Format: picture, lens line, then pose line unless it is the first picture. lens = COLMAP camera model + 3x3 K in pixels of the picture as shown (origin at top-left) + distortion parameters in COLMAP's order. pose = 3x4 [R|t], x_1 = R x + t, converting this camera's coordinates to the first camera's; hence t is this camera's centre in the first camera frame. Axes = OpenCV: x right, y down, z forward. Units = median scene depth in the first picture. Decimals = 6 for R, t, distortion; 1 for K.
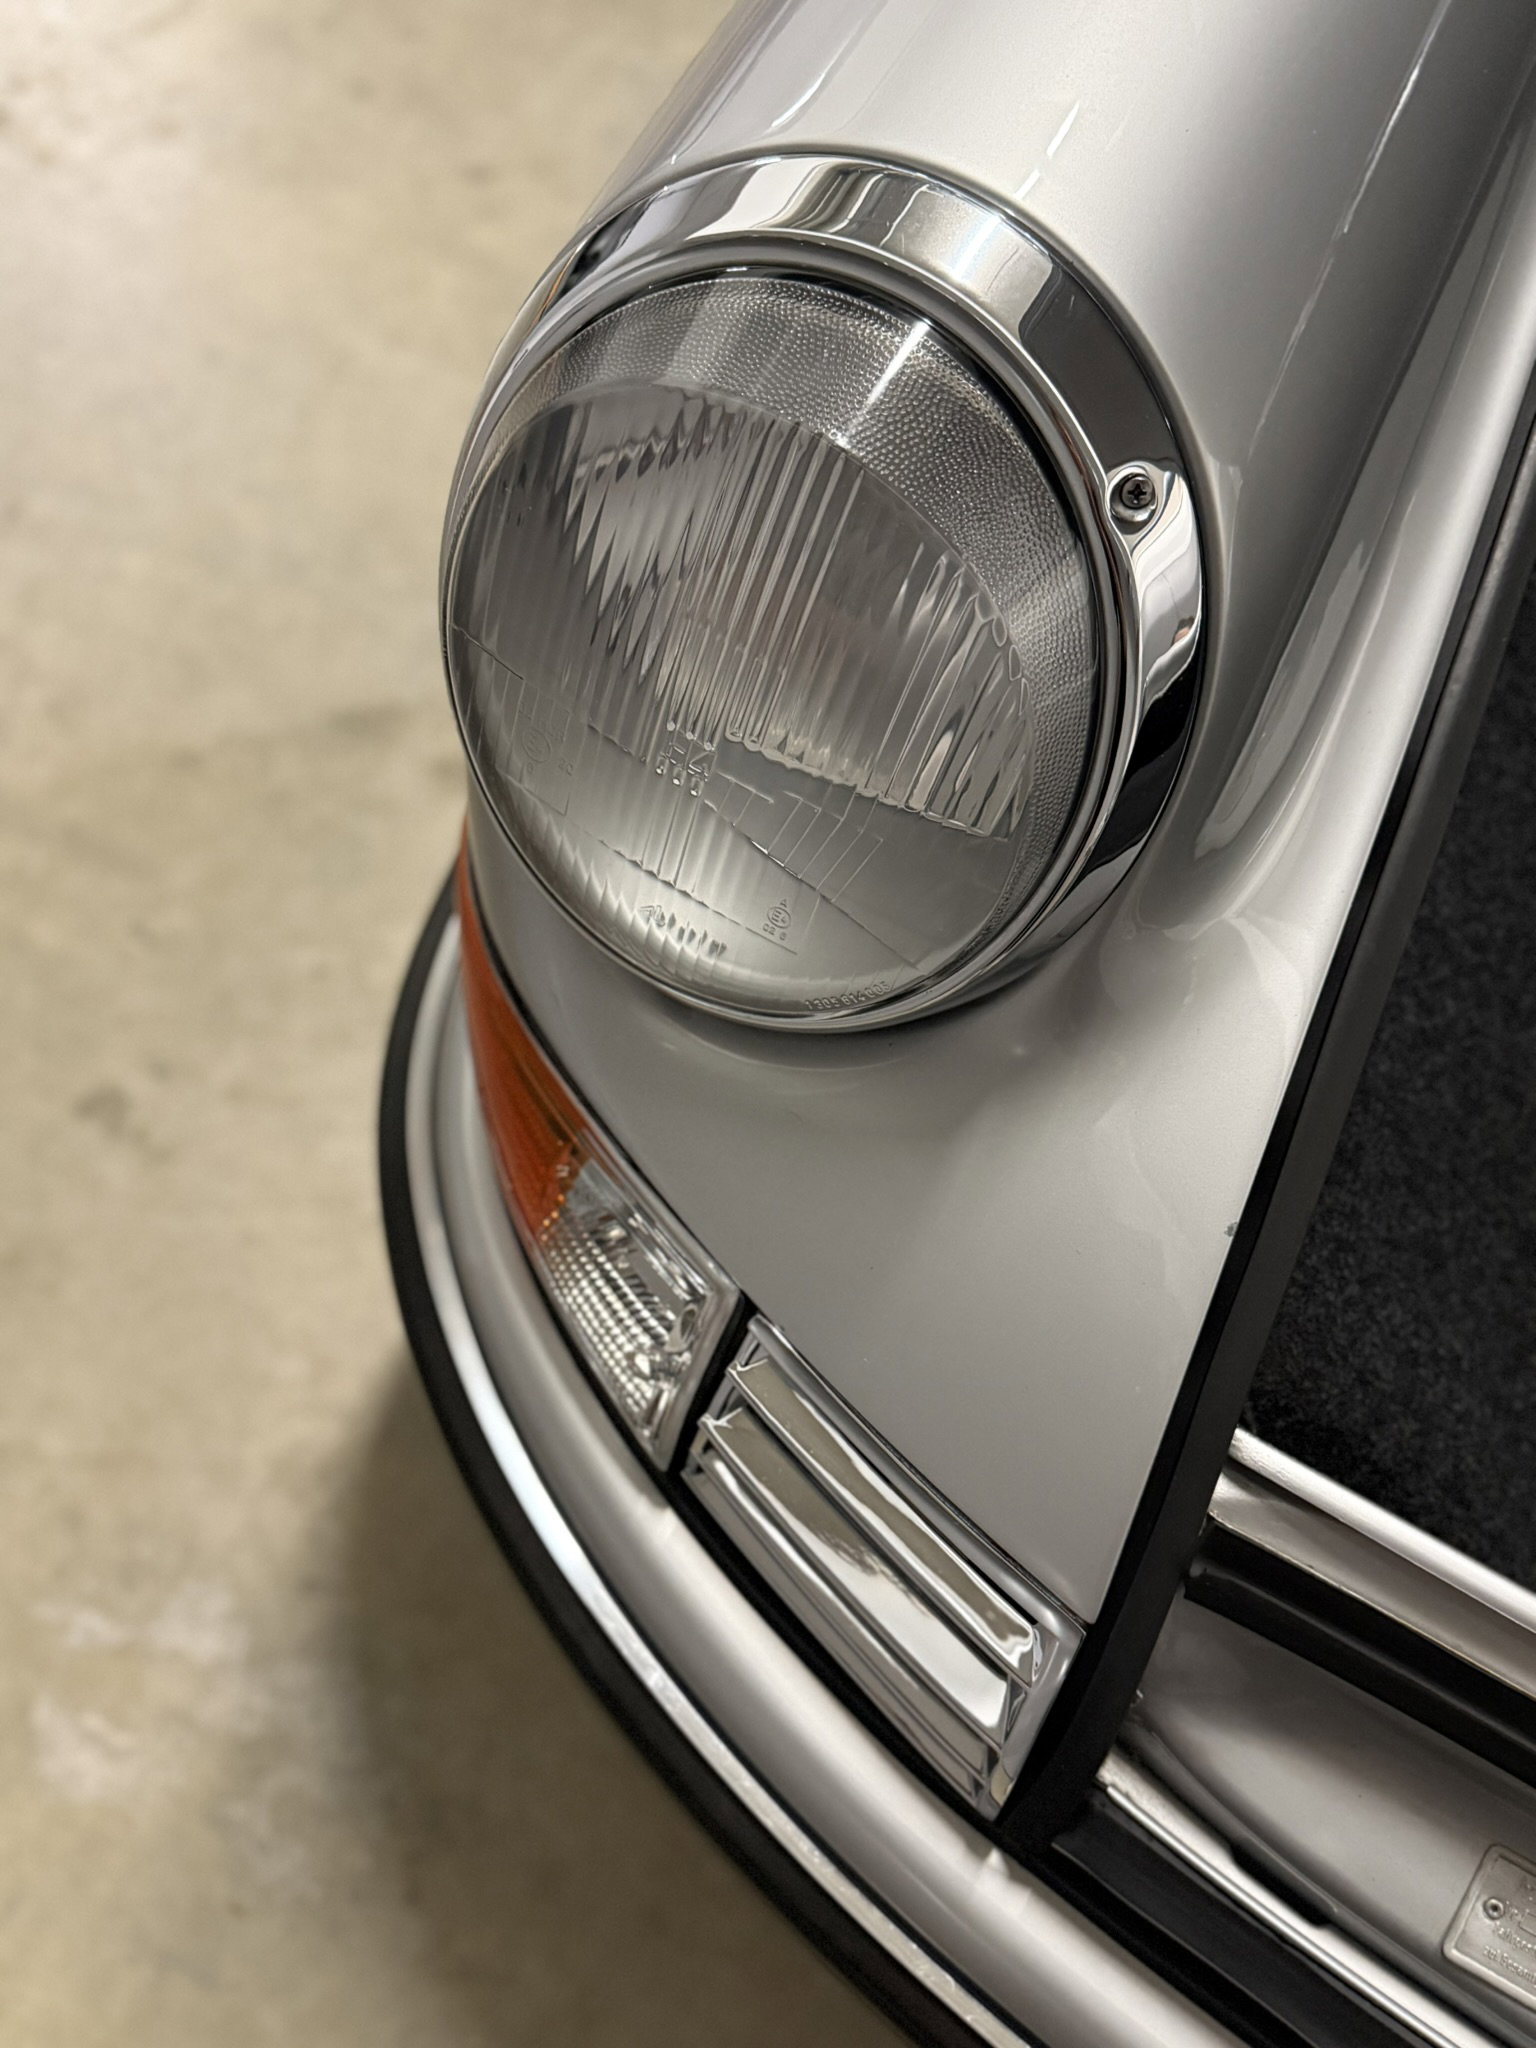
lens RADIAL K [[1954.2, 0, 768.0], [0, 1954.2, 1024.0], [0, 0, 1]] dist [0.007791, 0.006210]
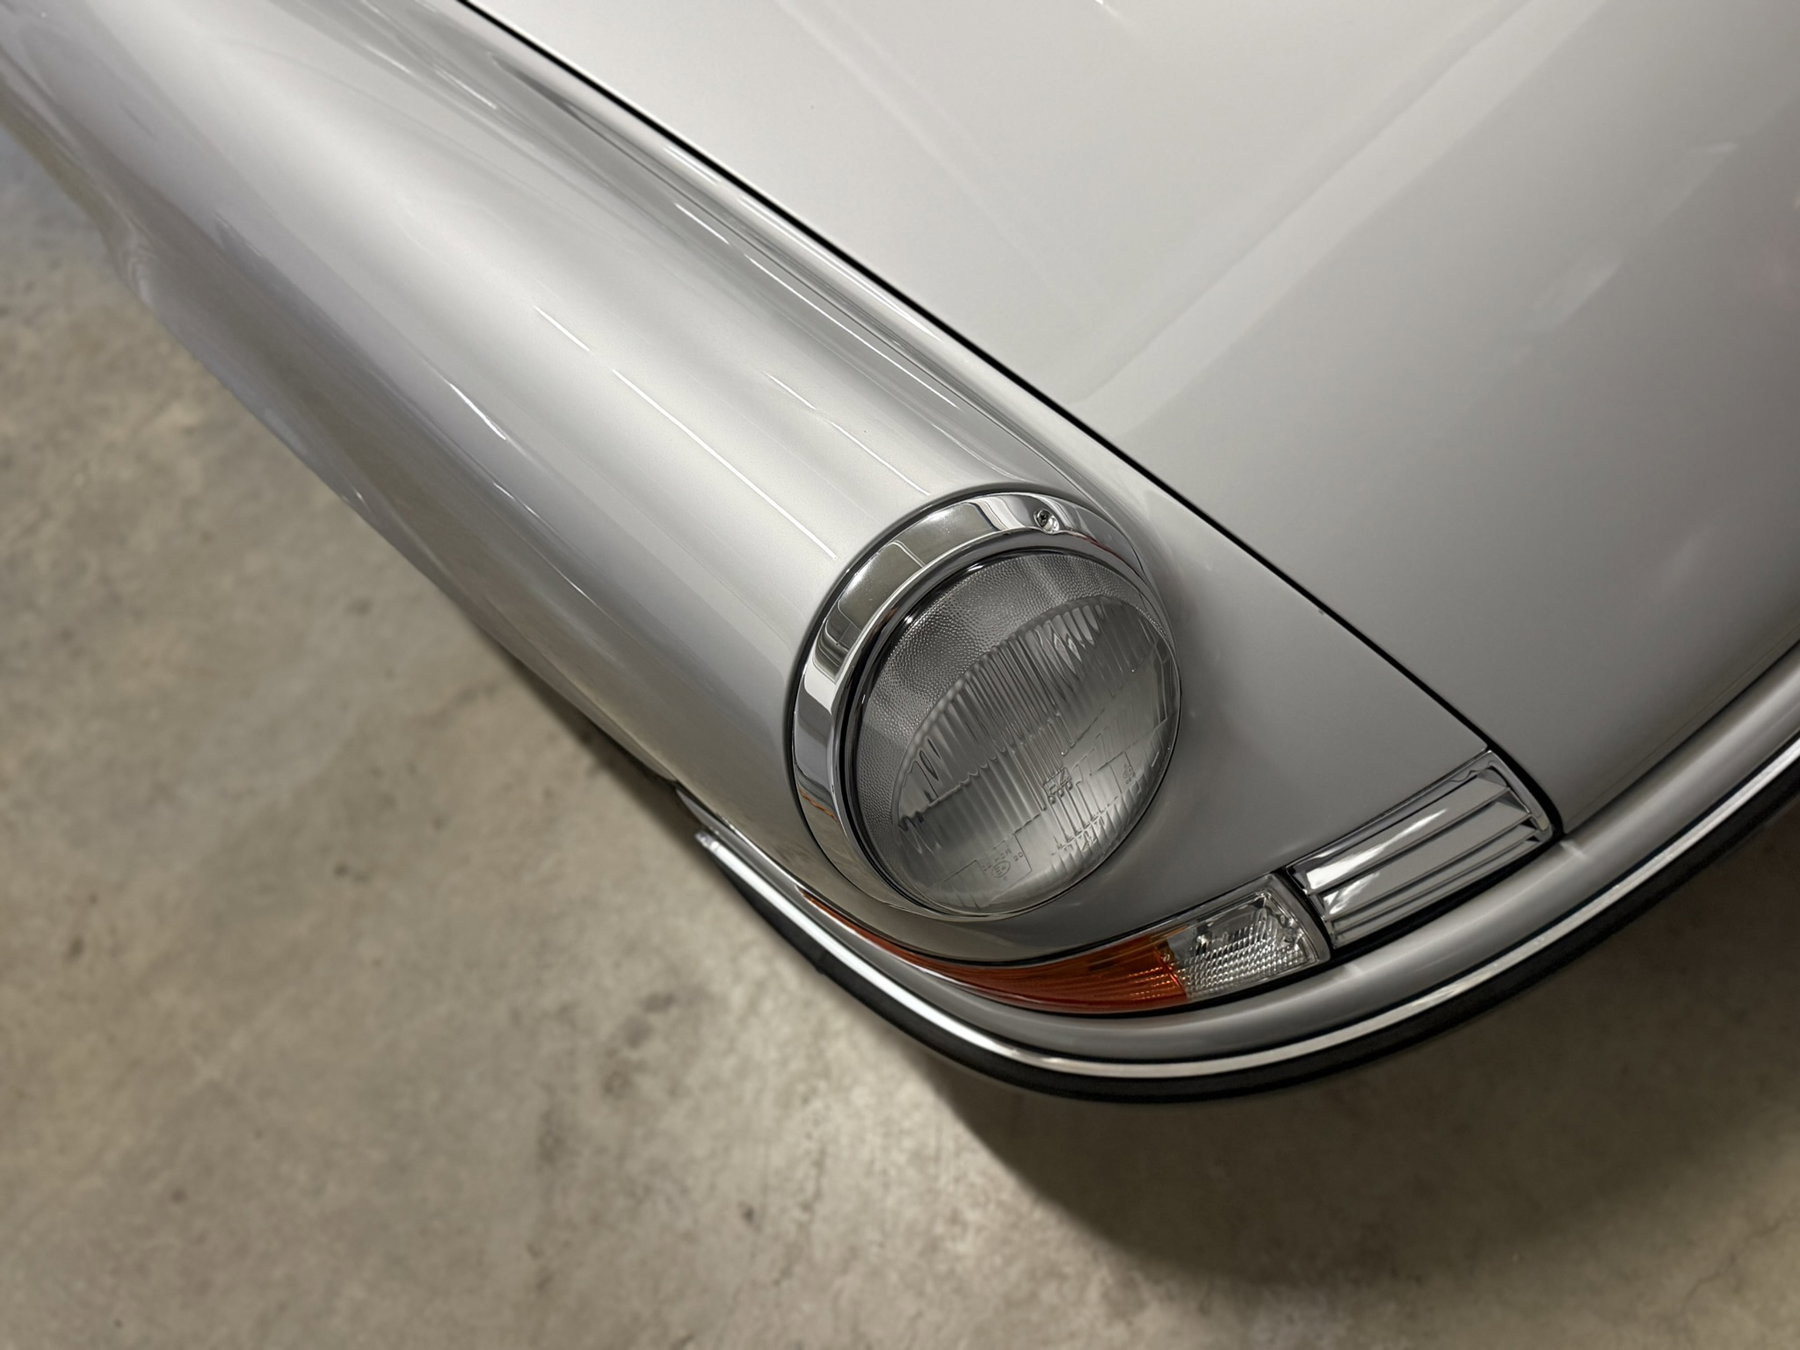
lens RADIAL K [[1717.5, 0, 900.0], [0, 1717.5, 675.0], [0, 0, 1]] dist [0.007791, 0.006210]
pose [[0.287199, -0.911065, 0.295767, -0.399253], [0.923648, 0.345204, 0.166457, -0.487849], [-0.253753, 0.225378, 0.940646, -0.430132]]
